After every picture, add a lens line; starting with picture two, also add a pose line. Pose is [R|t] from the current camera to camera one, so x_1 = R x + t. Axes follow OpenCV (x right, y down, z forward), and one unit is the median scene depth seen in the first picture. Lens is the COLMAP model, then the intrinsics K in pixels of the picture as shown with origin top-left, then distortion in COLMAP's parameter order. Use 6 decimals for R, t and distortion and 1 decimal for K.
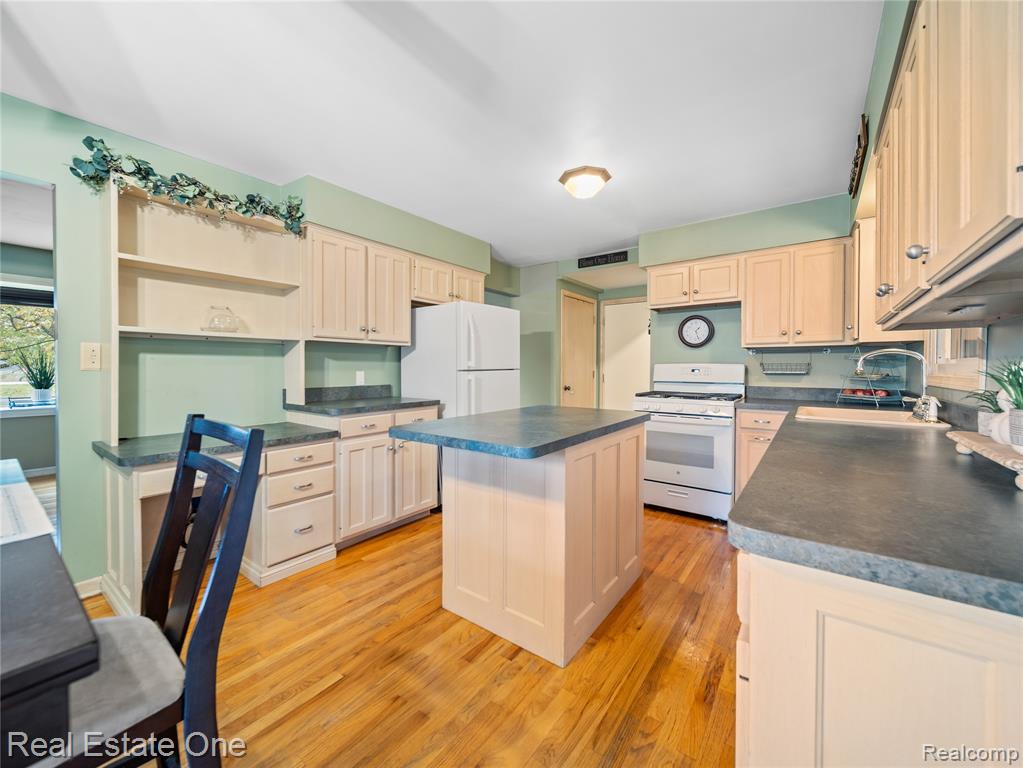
lens RADIAL K [[398.2, 0, 518.7], [0, 398.2, 376.3], [0, 0, 1]] dist [0.000744, -0.000189]
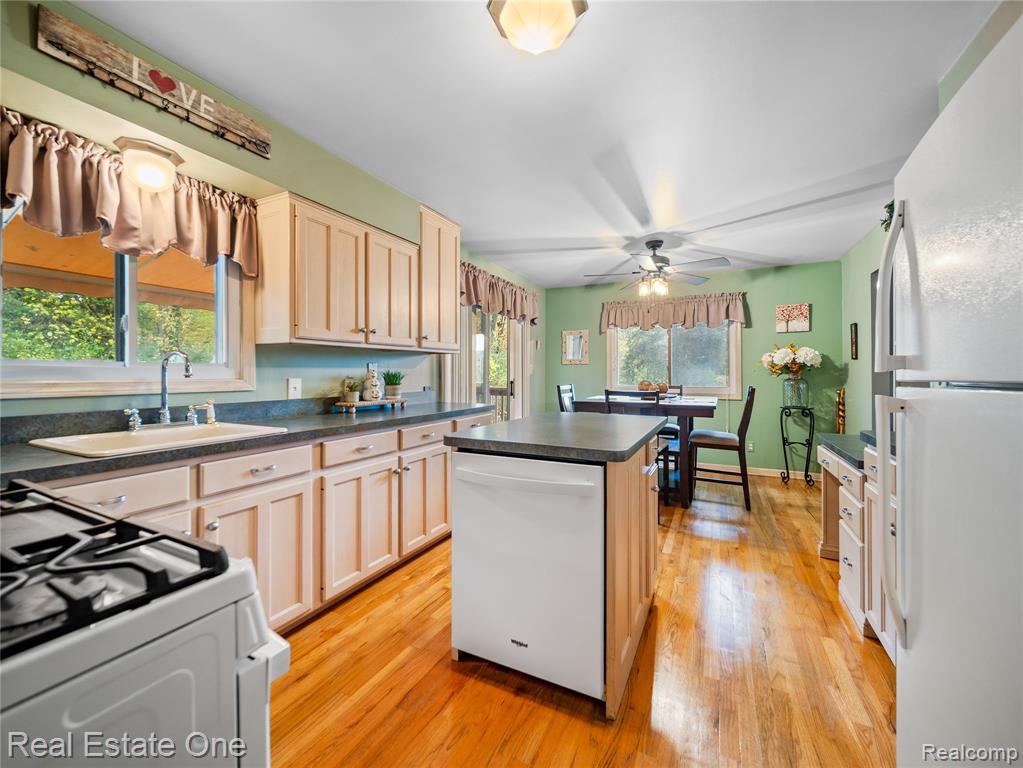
lens RADIAL K [[399.3, 0, 508.1], [0, 399.3, 376.2], [0, 0, 1]] dist [0.000071, -0.000316]
pose [[-0.988961, -0.004878, -0.148096, 0.232519], [-0.009150, 0.999561, 0.028181, -0.027374], [0.147894, 0.029225, -0.988571, 1.242717]]
